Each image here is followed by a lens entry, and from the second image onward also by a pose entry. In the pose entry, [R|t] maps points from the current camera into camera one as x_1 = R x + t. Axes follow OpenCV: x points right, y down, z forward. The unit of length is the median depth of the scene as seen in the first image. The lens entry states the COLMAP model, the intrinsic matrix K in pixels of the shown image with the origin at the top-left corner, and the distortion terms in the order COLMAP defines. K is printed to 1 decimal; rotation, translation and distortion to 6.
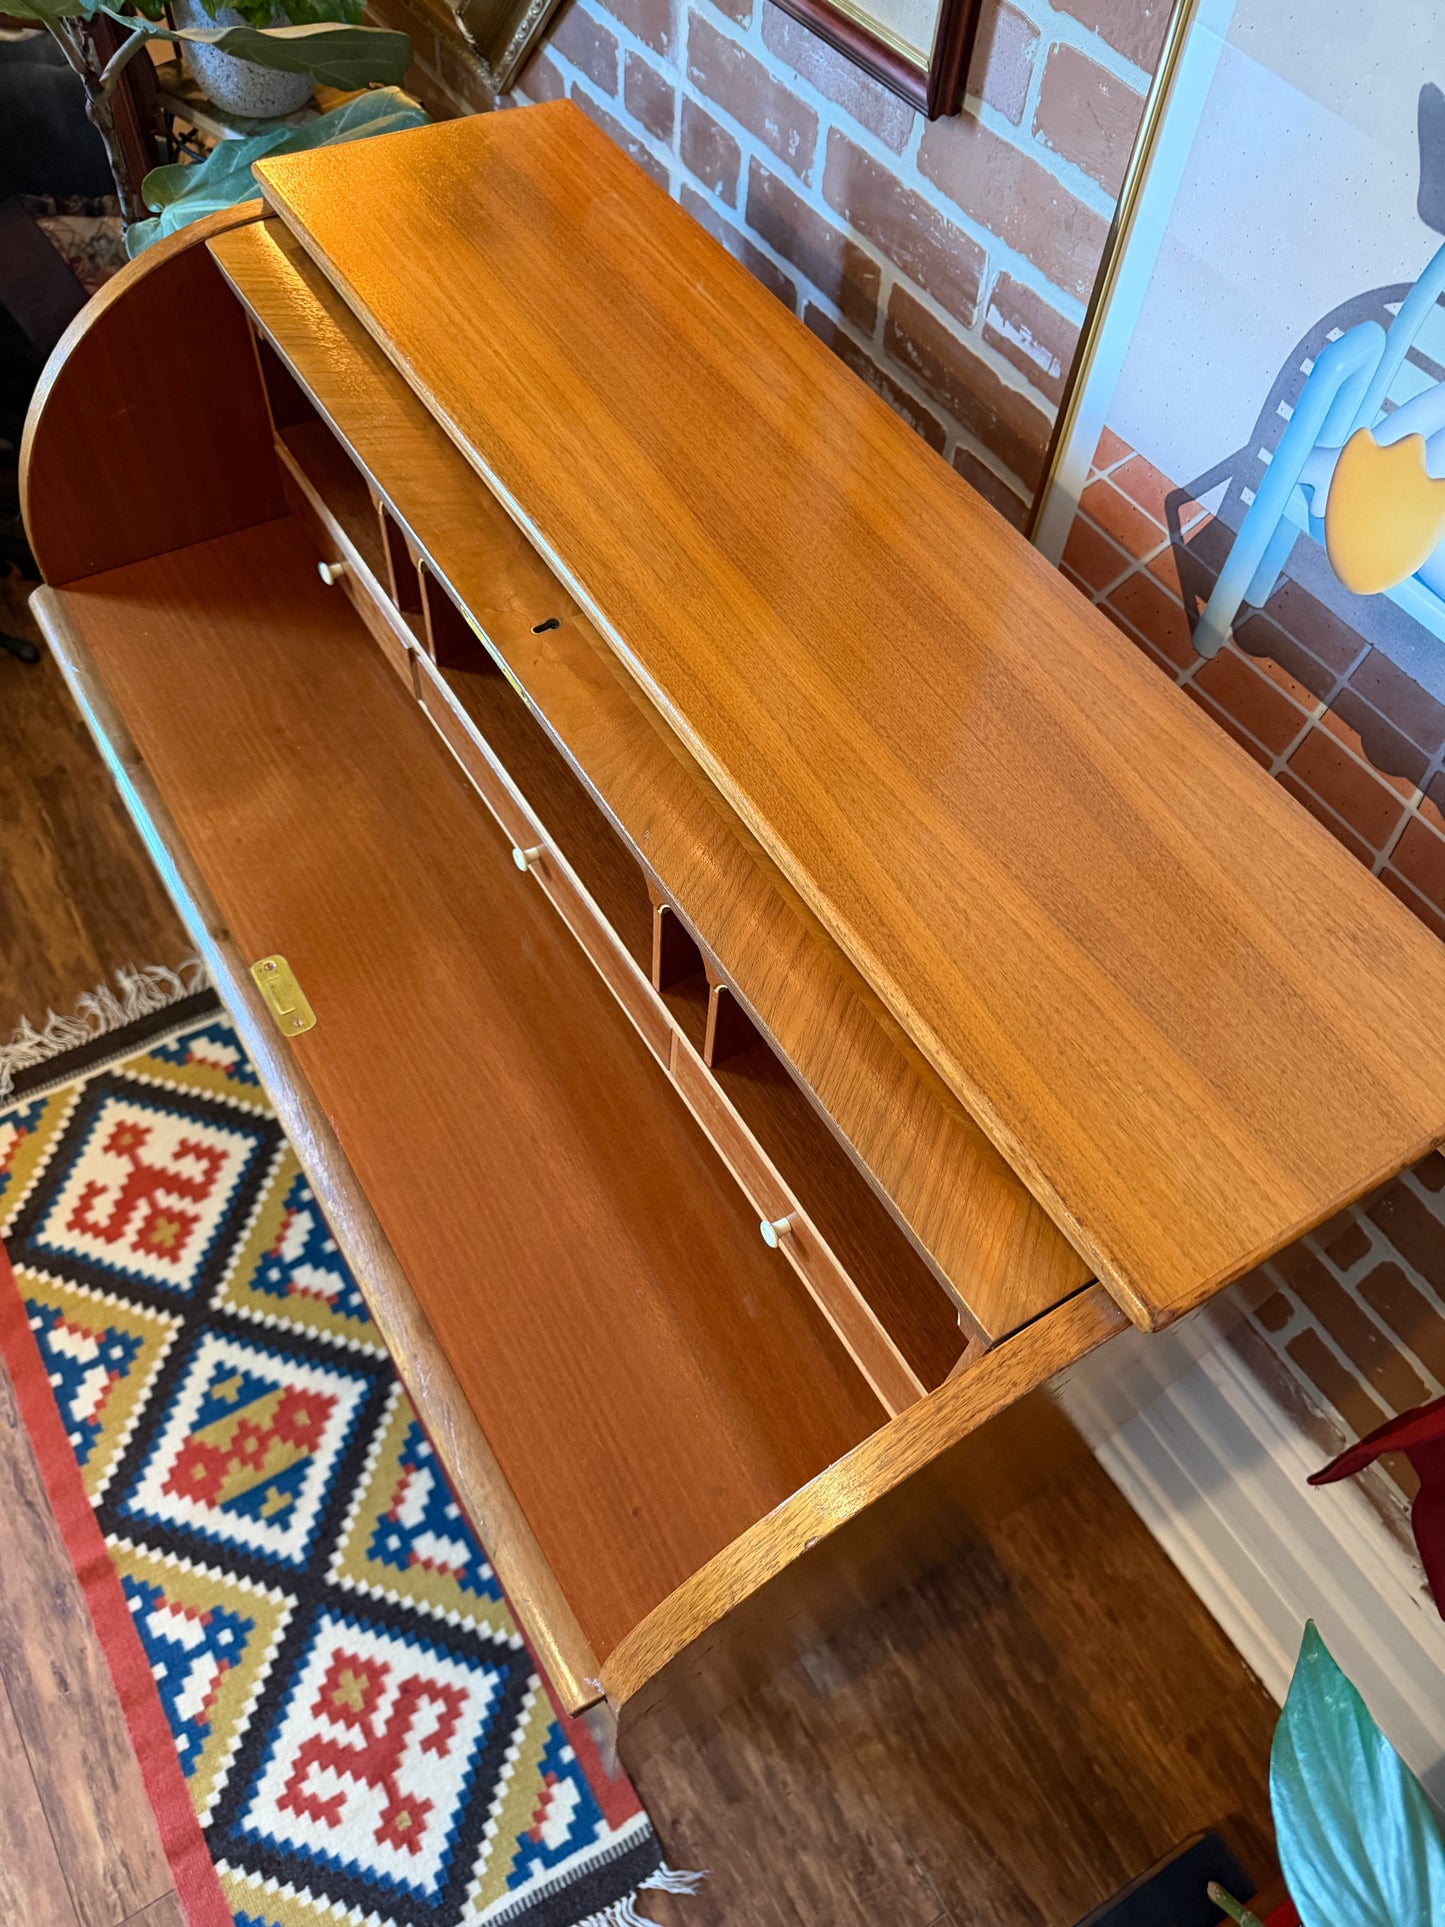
lens RADIAL K [[1396.6, 0, 710.2], [0, 1396.6, 958.2], [0, 0, 1]] dist [-0.010911, 0.001332]
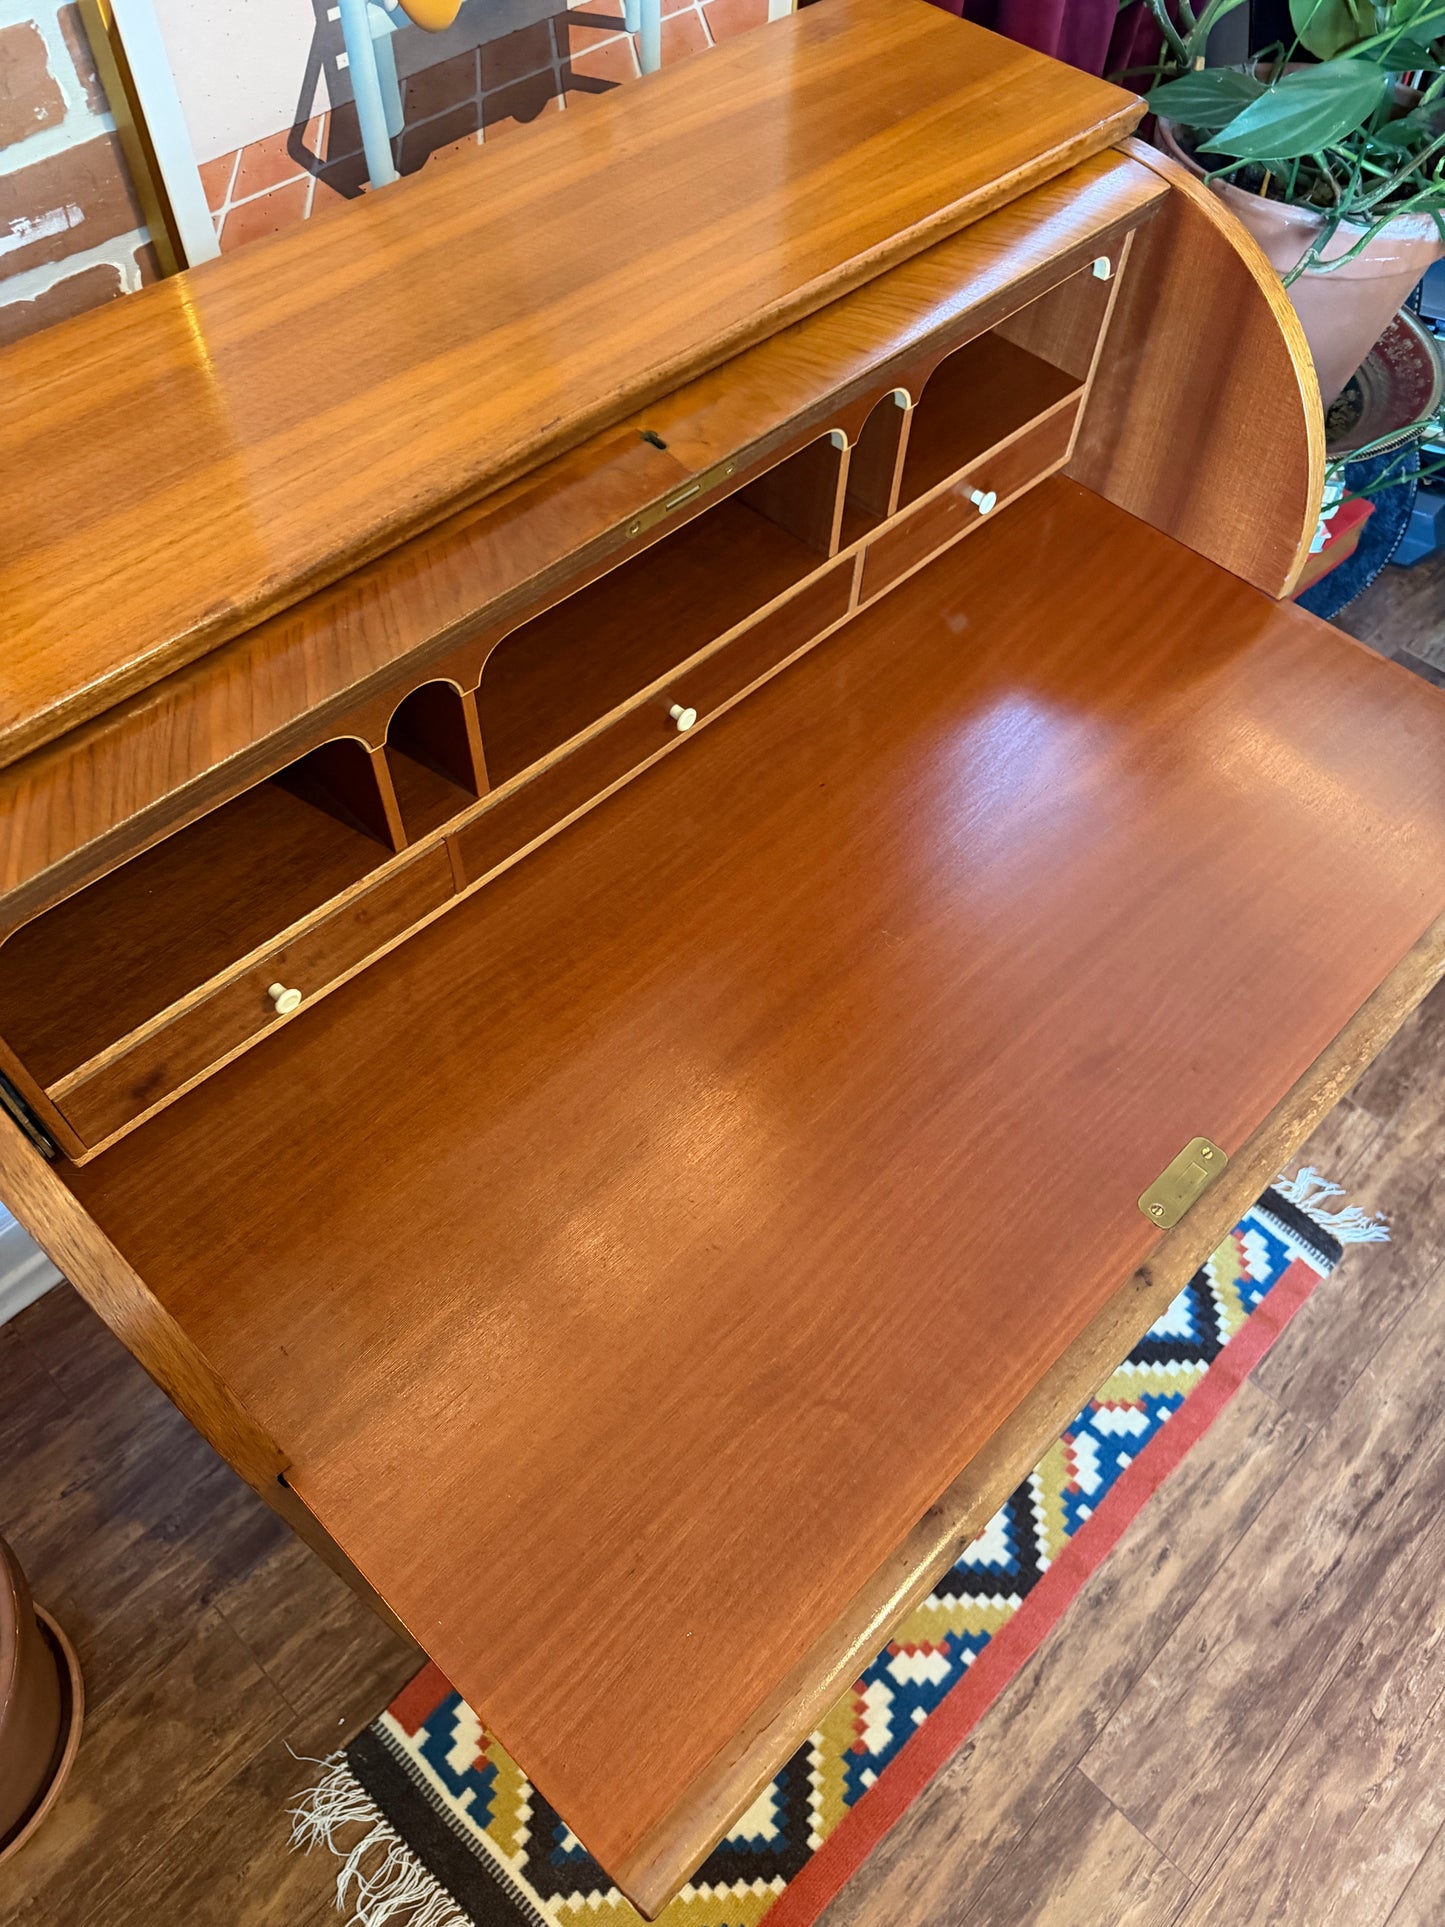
lens RADIAL K [[1372.0, 0, 709.3], [0, 1372.0, 961.5], [0, 0, 1]] dist [-0.008635, -0.003618]
pose [[-0.241545, -0.842256, 0.481934, -0.465175], [0.781263, 0.125784, 0.611397, -0.388621], [-0.575573, 0.524197, 0.627641, 0.302534]]
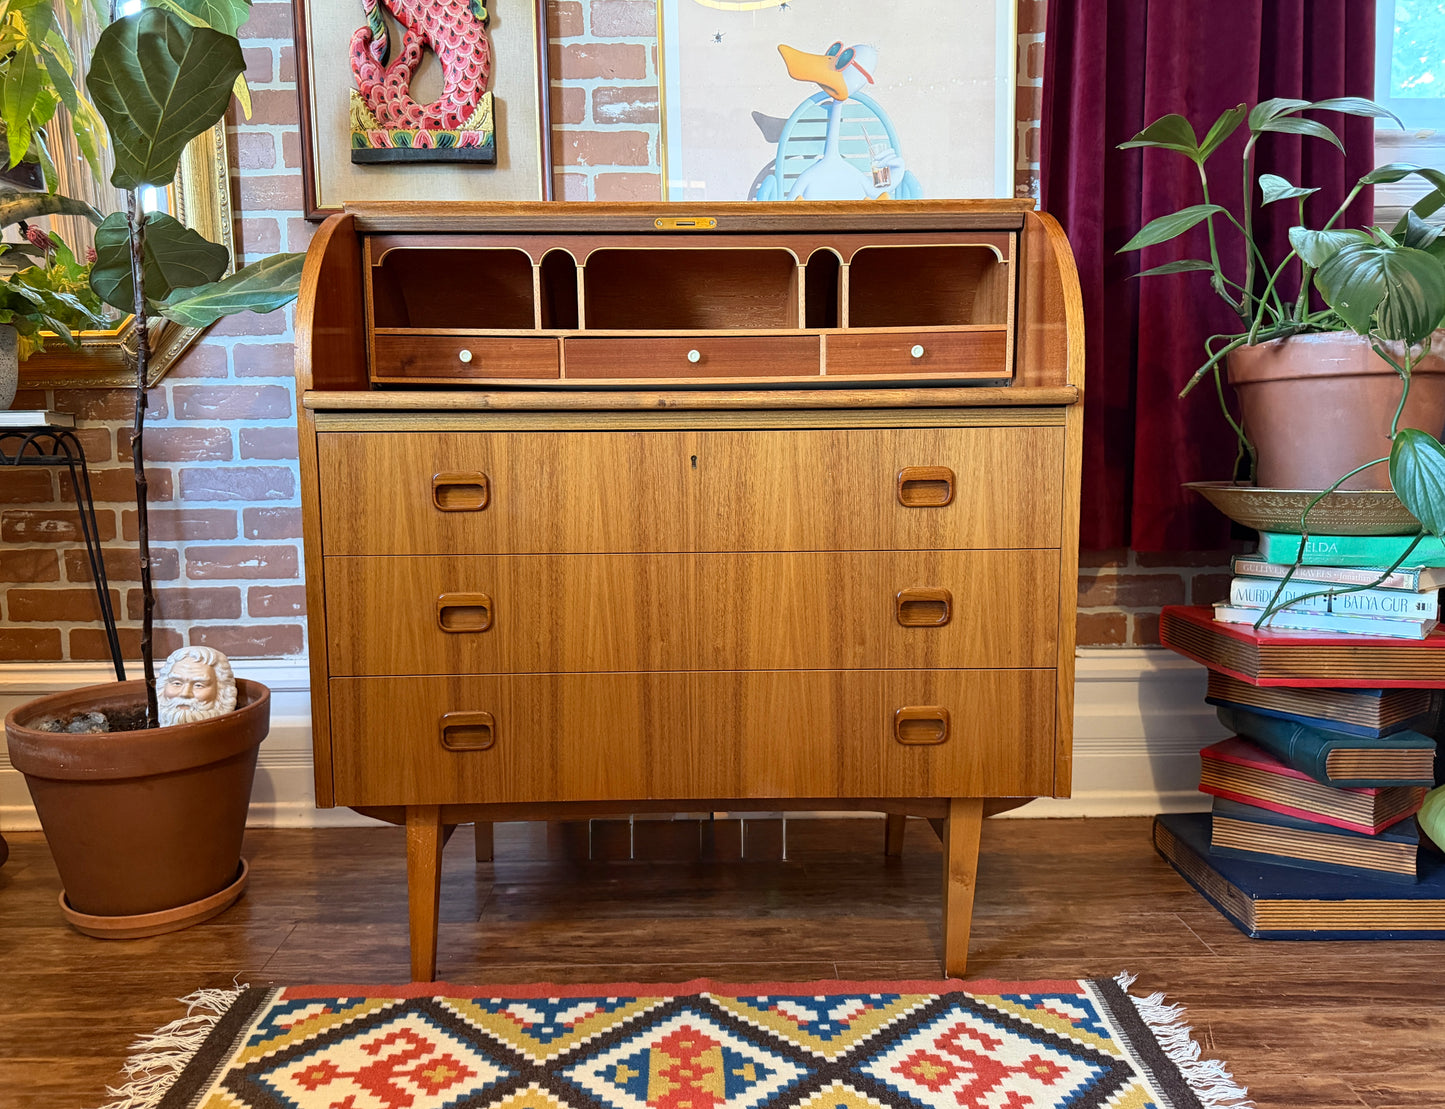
lens RADIAL K [[1079.2, 0, 702.3], [0, 1079.2, 550.6], [0, 0, 1]] dist [-0.000739, -0.011825]
pose [[0.505791, -0.159928, 0.847702, -0.957073], [0.737921, 0.589191, -0.329131, 0.397686], [-0.446821, 0.792008, 0.416021, 0.349946]]
